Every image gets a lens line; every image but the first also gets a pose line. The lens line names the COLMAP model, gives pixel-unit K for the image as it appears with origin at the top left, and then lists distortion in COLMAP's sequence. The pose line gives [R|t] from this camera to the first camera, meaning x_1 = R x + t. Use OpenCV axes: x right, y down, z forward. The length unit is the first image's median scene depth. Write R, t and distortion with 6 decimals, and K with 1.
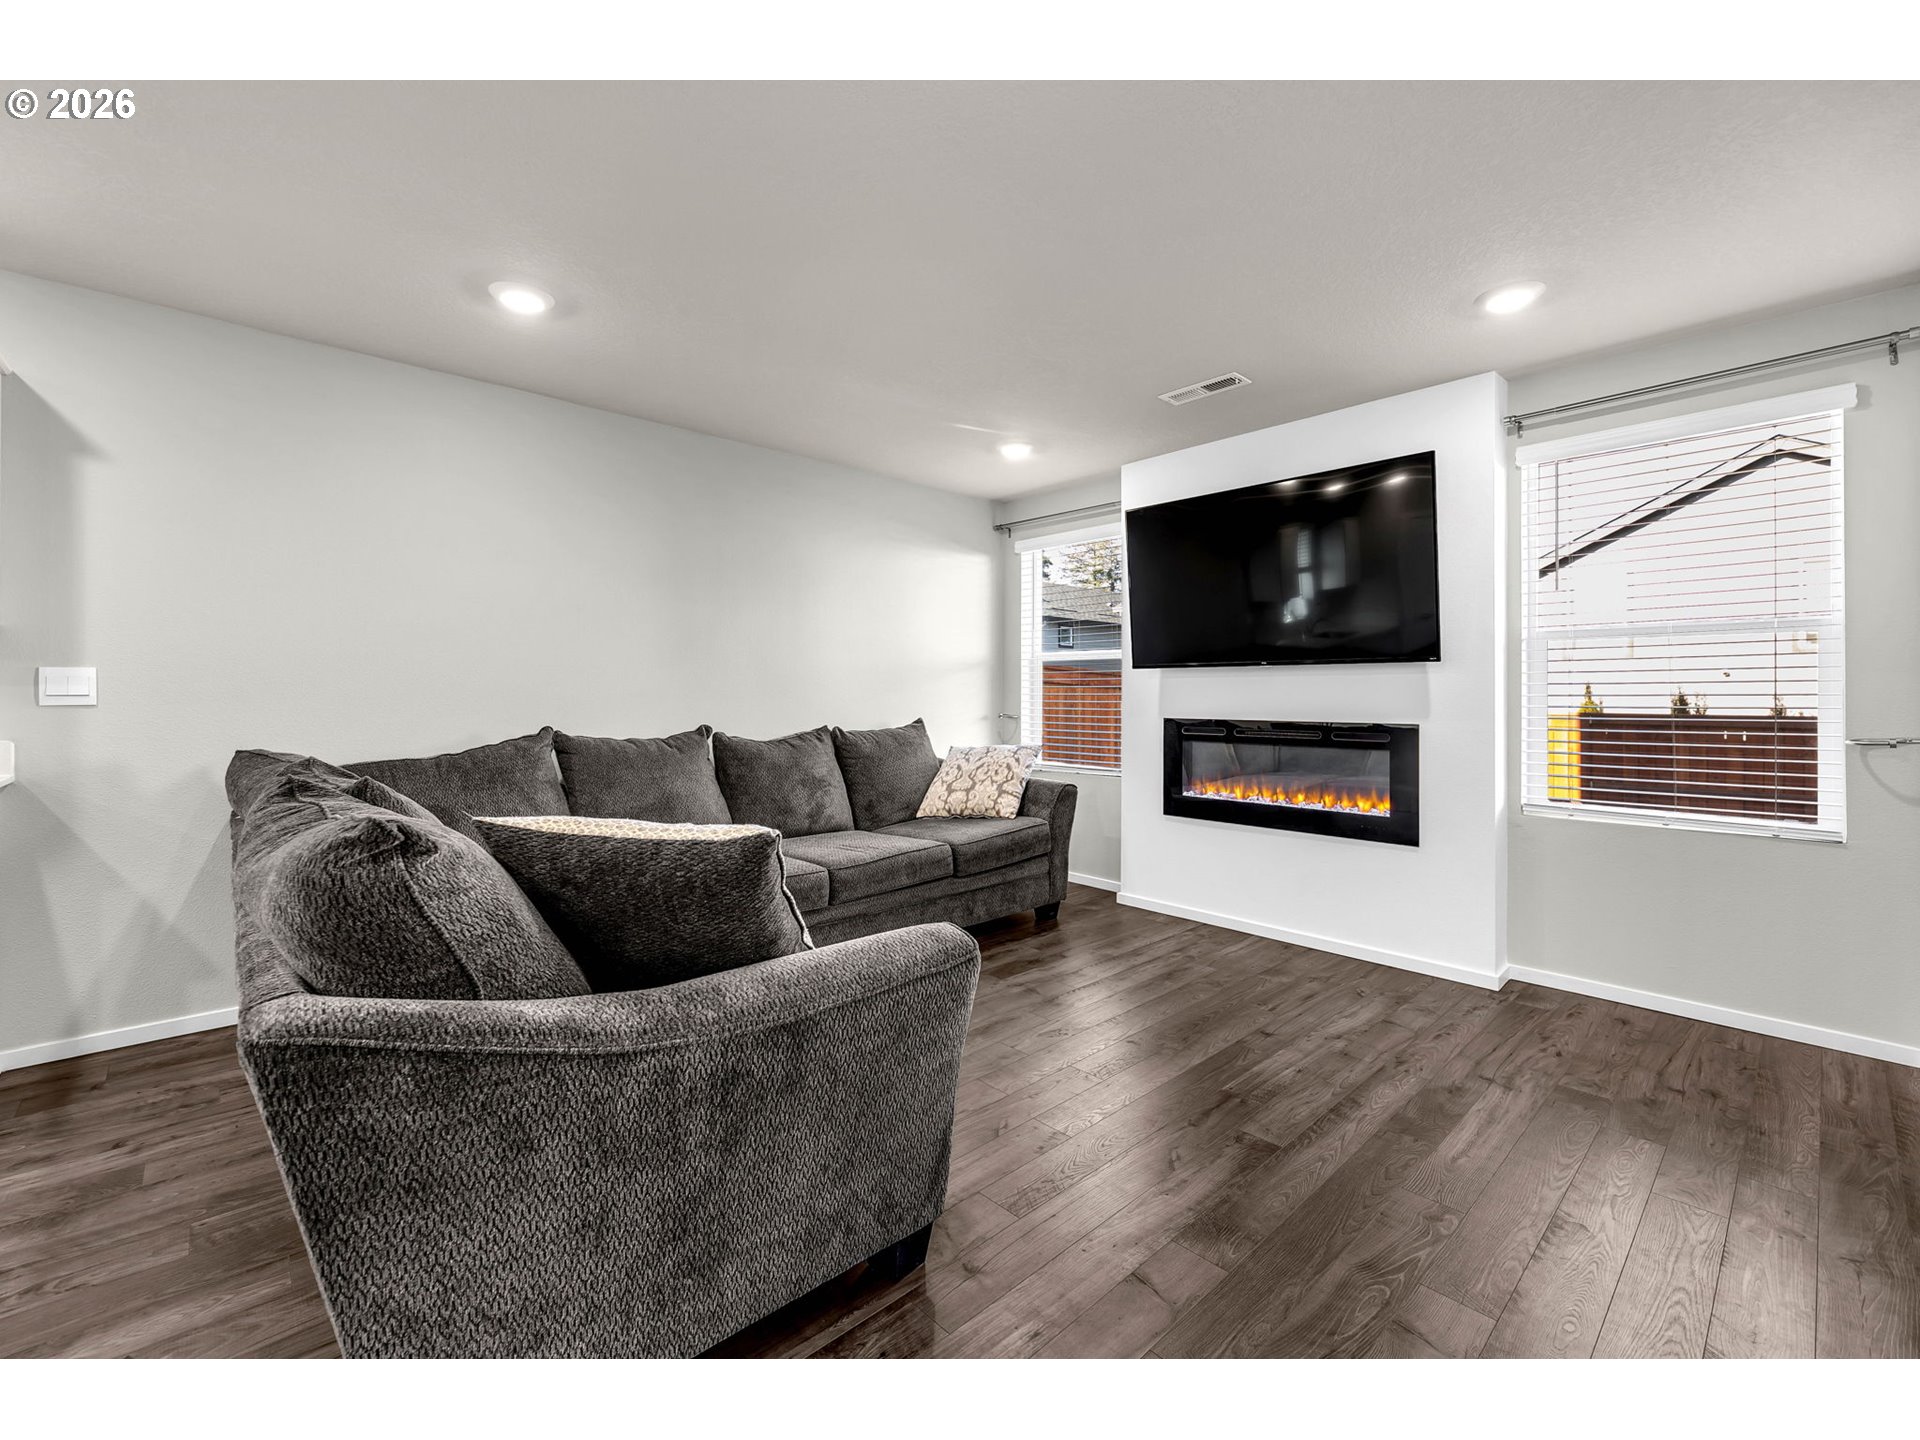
lens RADIAL K [[805.5, 0, 955.1], [0, 805.5, 687.5], [0, 0, 1]] dist [0.000336, 0.000336]
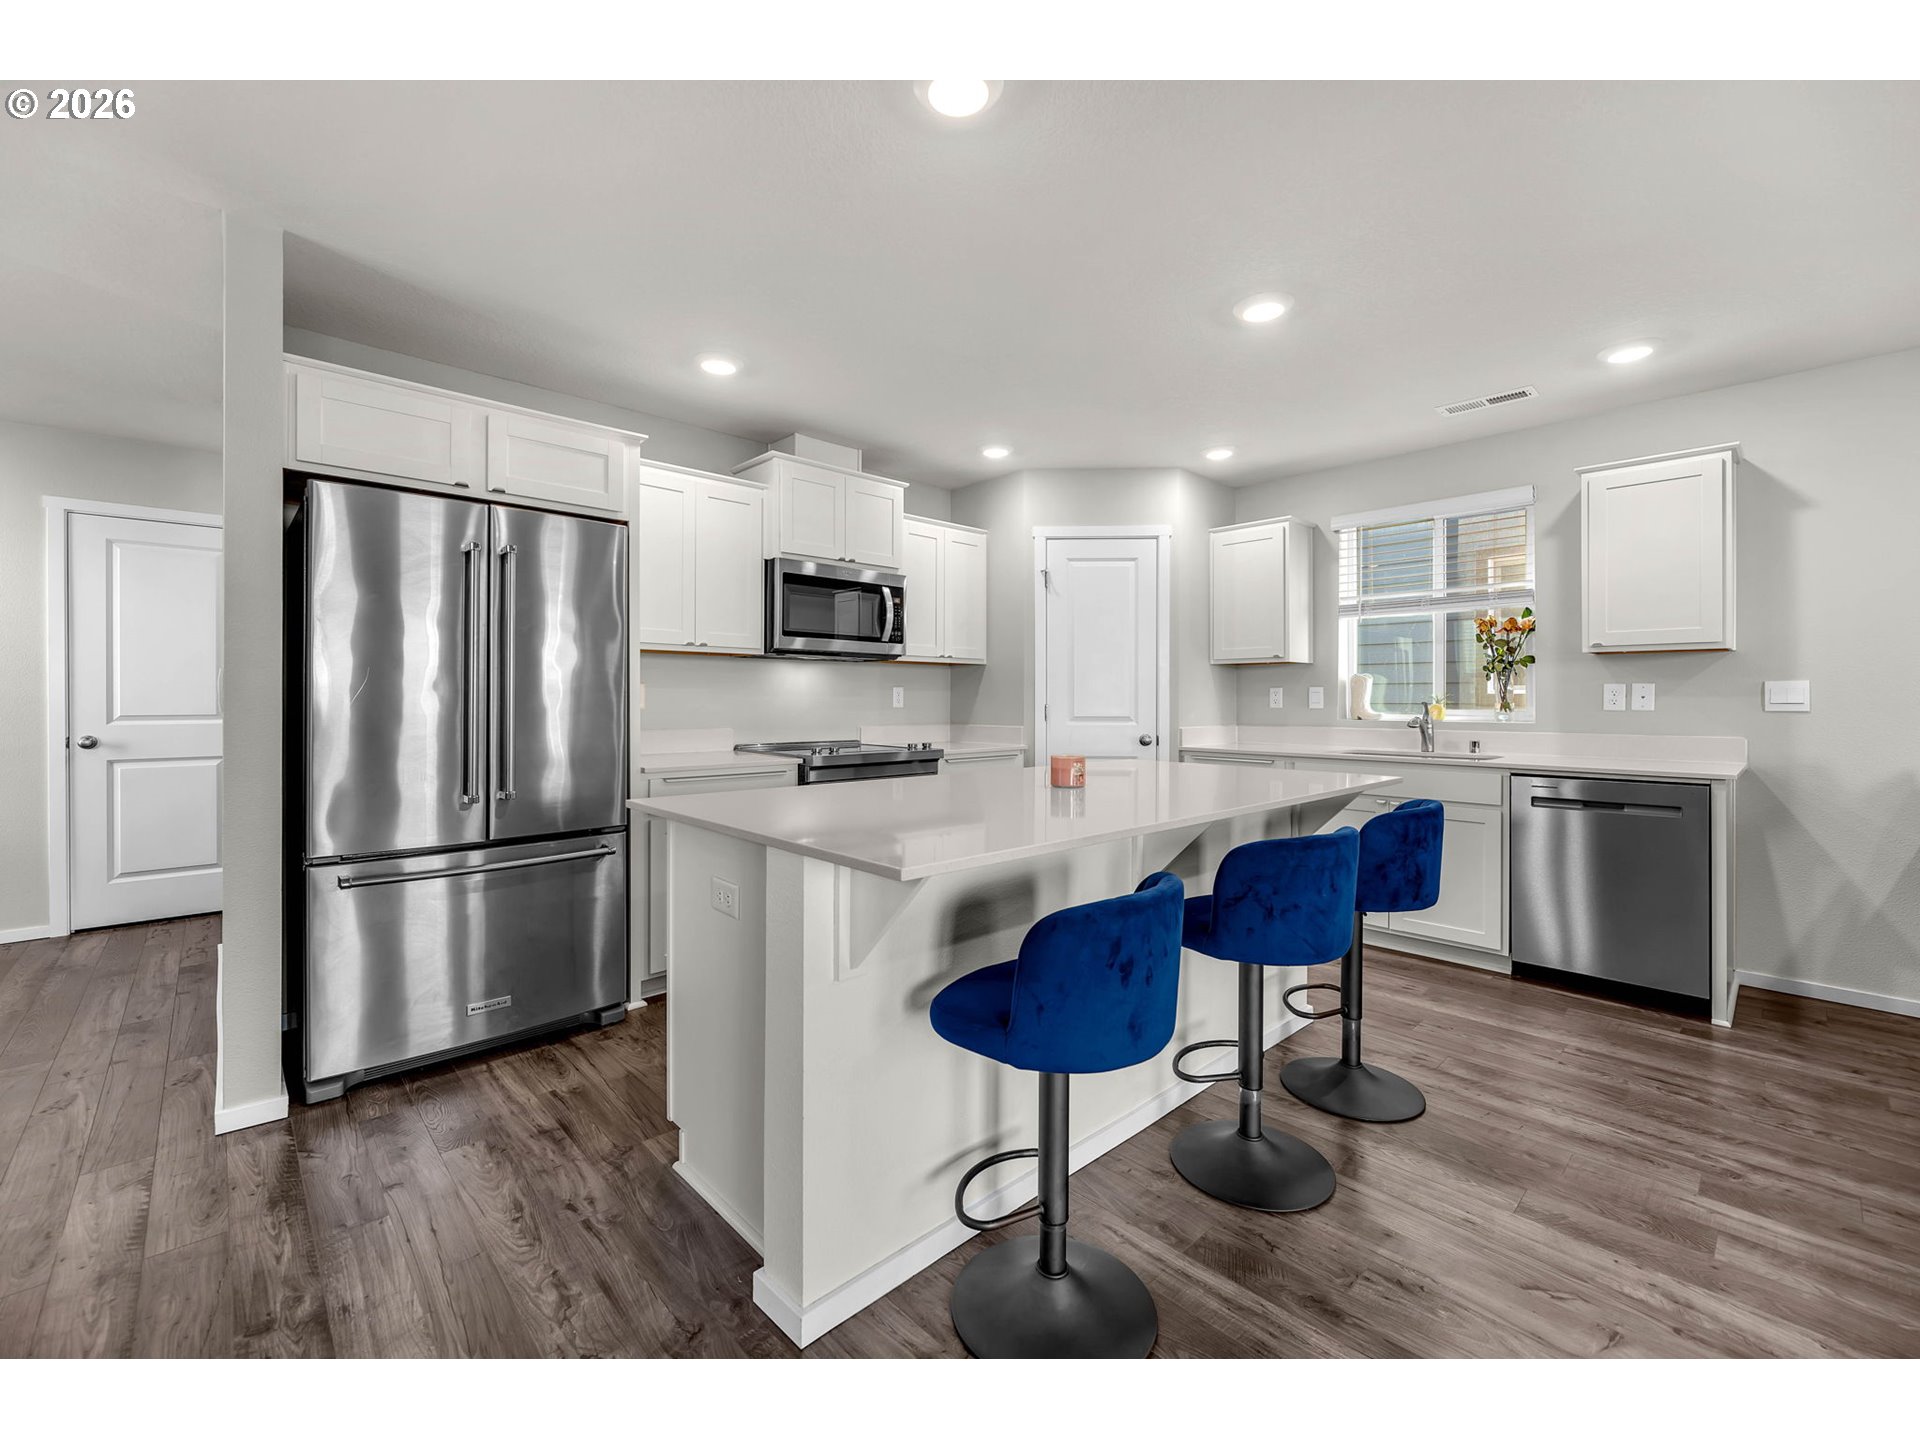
lens RADIAL K [[792.2, 0, 952.7], [0, 792.2, 701.3], [0, 0, 1]] dist [-0.002537, -0.000586]
pose [[0.002263, -0.000768, -0.999997, 0.091716], [0.006204, 0.999980, -0.000754, -0.000415], [0.999978, -0.006202, 0.002268, -0.222024]]
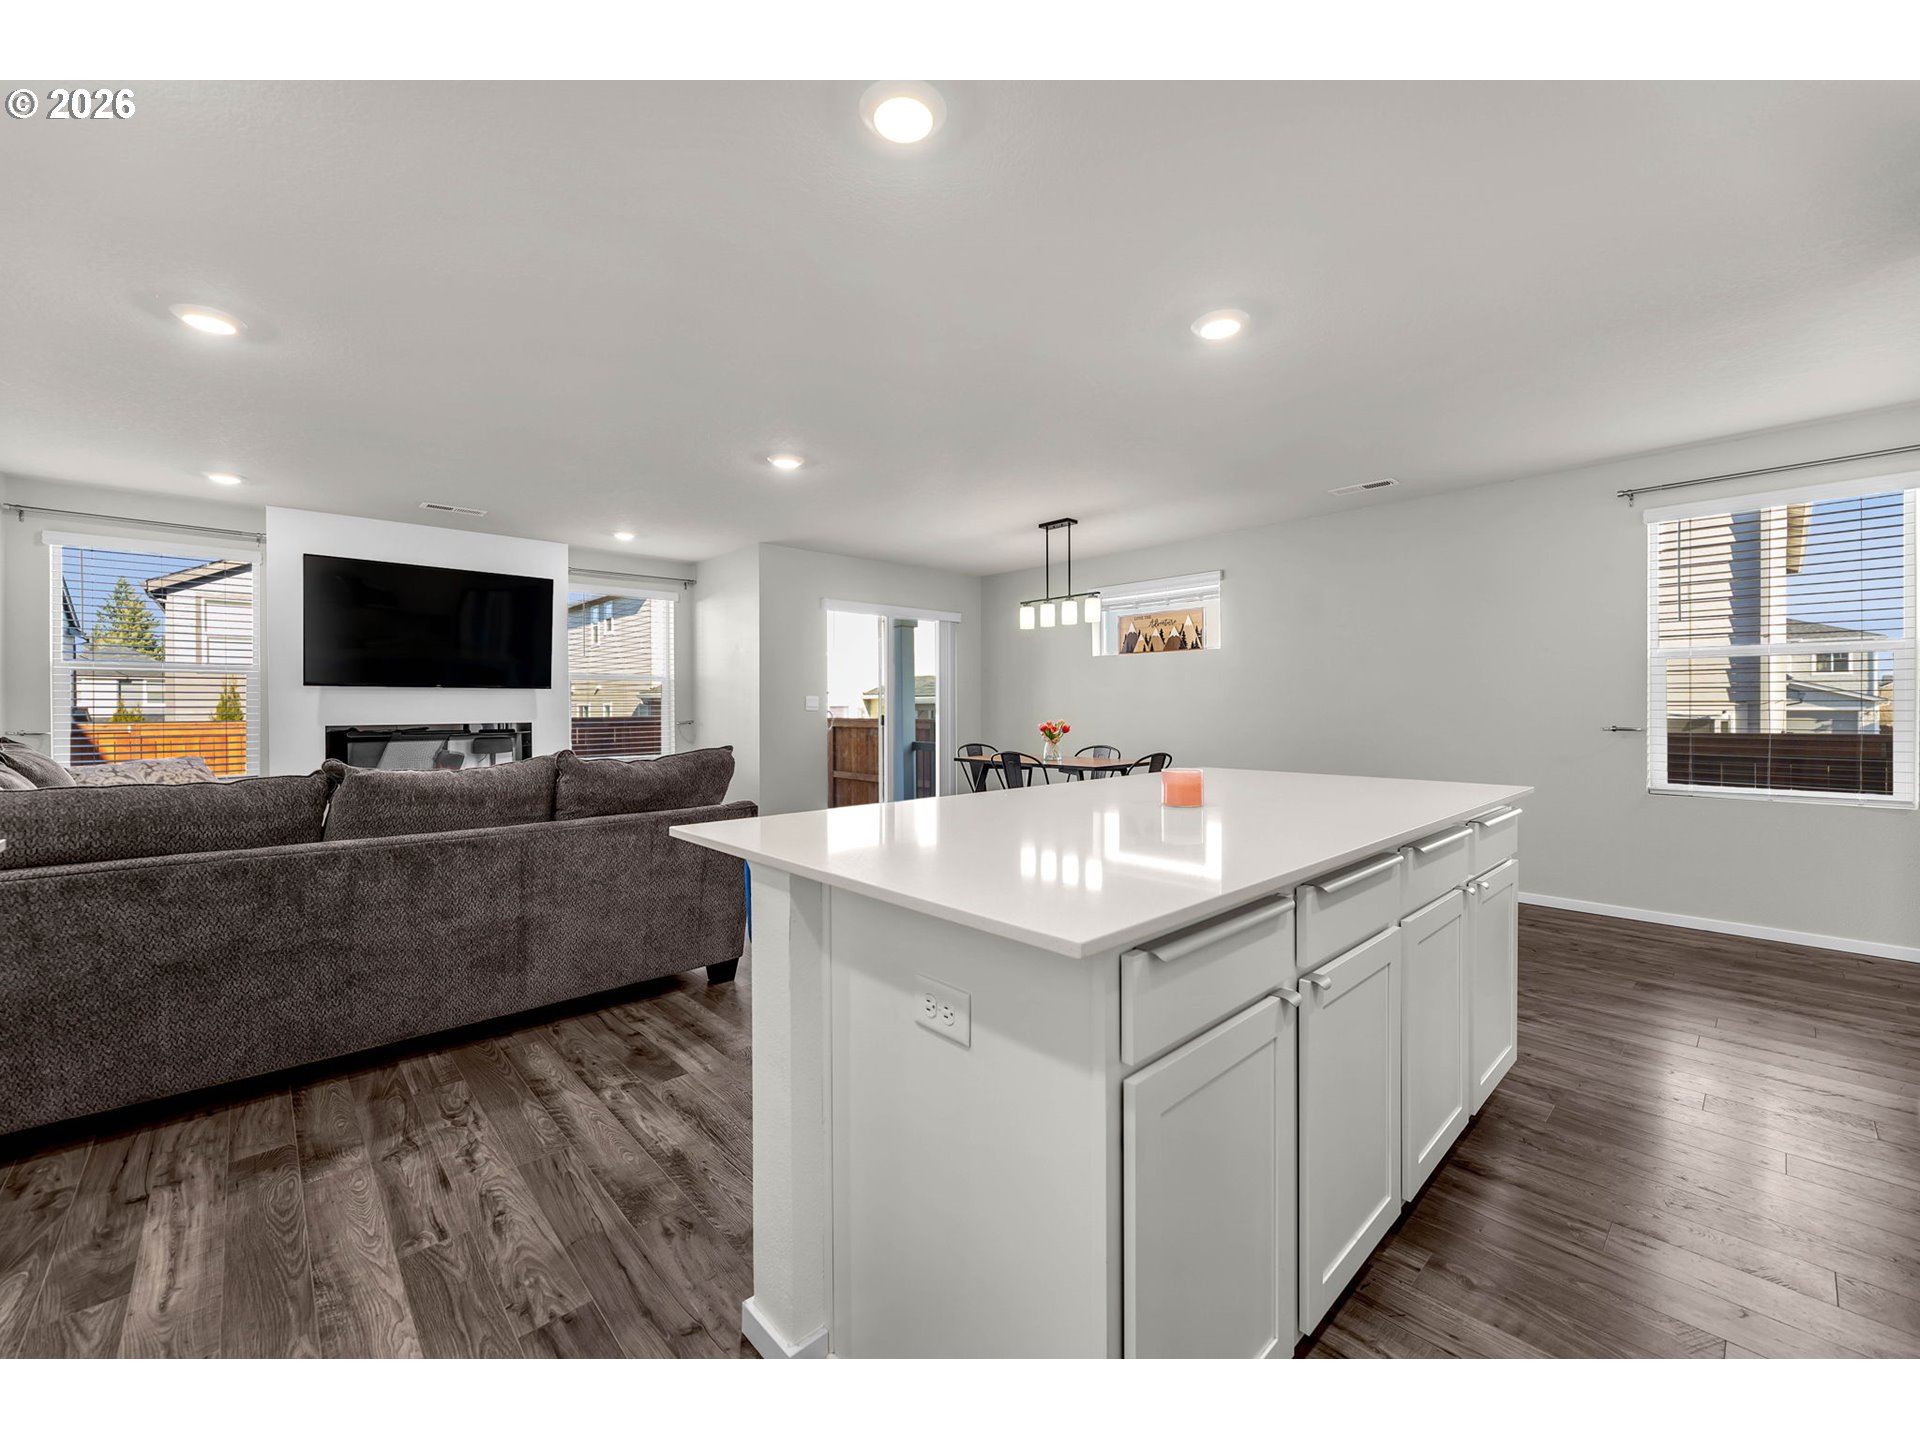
lens RADIAL K [[771.0, 0, 955.8], [0, 771.0, 717.0], [0, 0, 1]] dist [0.000937, -0.000197]
pose [[-0.003393, -0.017032, 0.999849, -1.153711], [-0.005076, 0.999842, 0.017015, -0.001365], [-0.999981, -0.005018, -0.003478, 0.045442]]
